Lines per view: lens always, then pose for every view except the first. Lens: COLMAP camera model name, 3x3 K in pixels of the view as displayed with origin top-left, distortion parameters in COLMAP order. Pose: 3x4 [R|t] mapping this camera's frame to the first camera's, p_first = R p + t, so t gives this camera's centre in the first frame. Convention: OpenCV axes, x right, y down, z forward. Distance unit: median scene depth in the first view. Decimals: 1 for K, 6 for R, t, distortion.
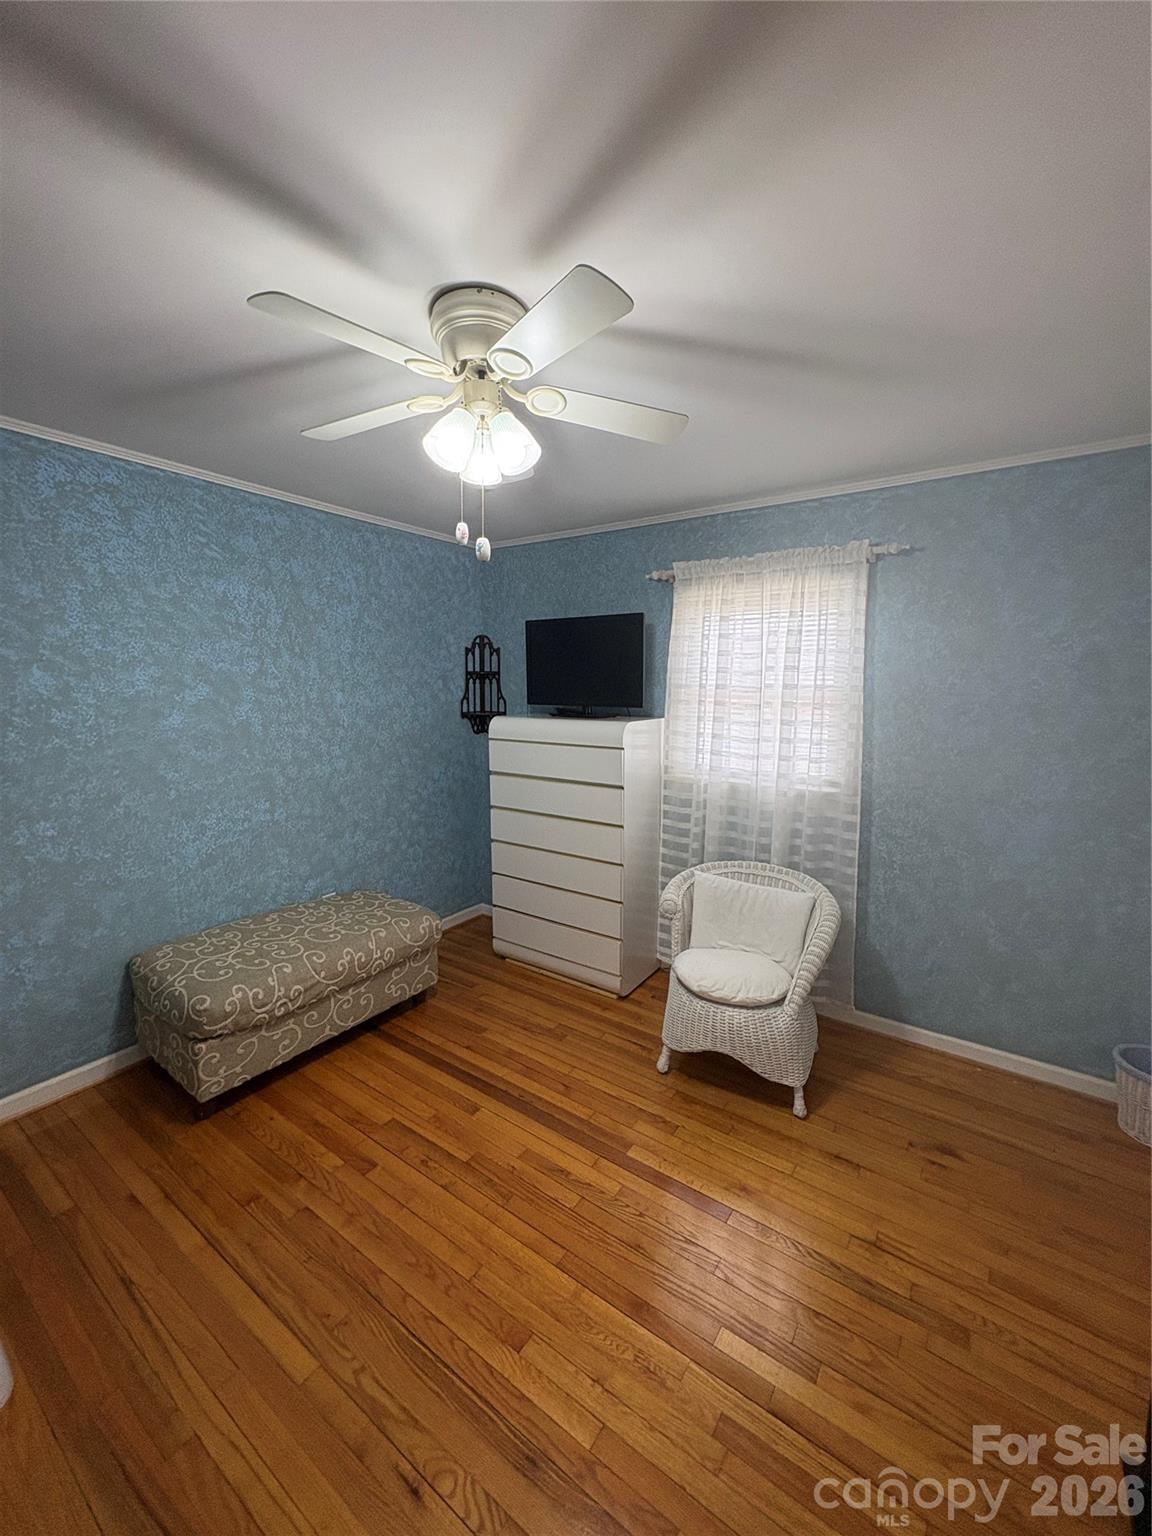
lens RADIAL K [[615.5, 0, 573.9], [0, 615.5, 767.6], [0, 0, 1]] dist [0.000909, -0.000044]
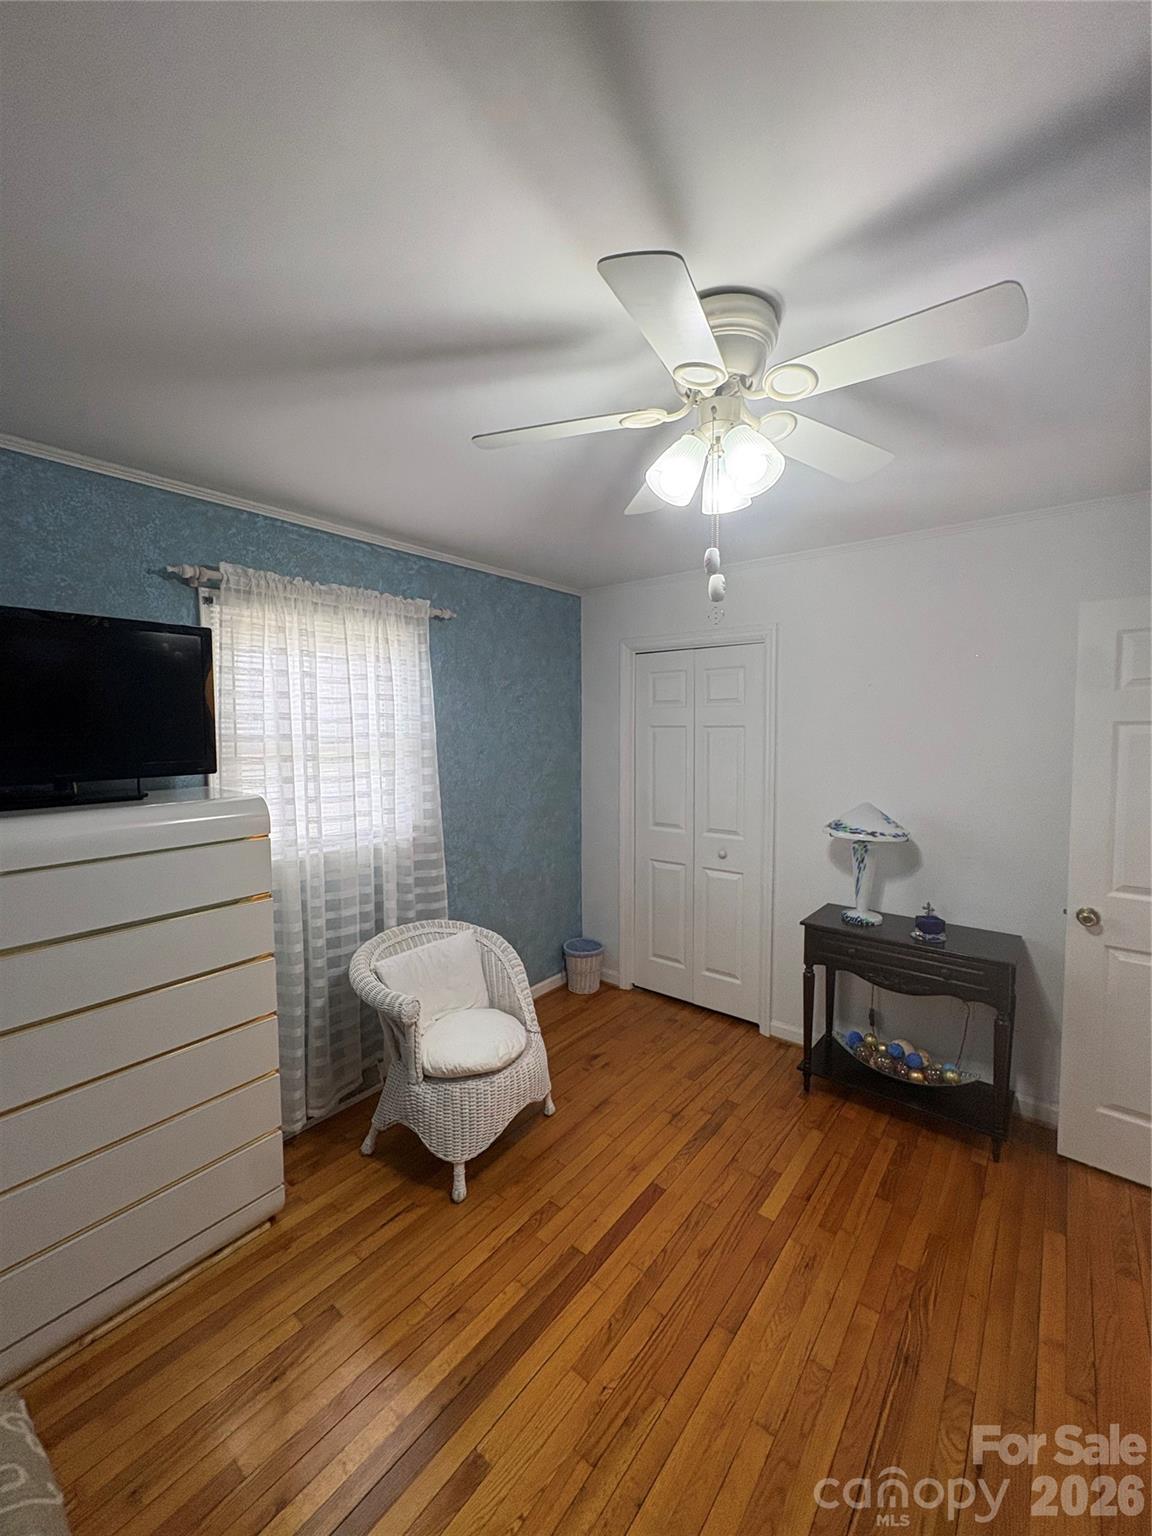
lens RADIAL K [[615.5, 0, 578.1], [0, 615.5, 767.8], [0, 0, 1]] dist [0.000909, -0.000044]
pose [[0.057914, -0.077256, 0.995328, -0.655944], [0.141017, 0.987638, 0.068453, -0.119400], [-0.988312, 0.136394, 0.068093, 0.738814]]
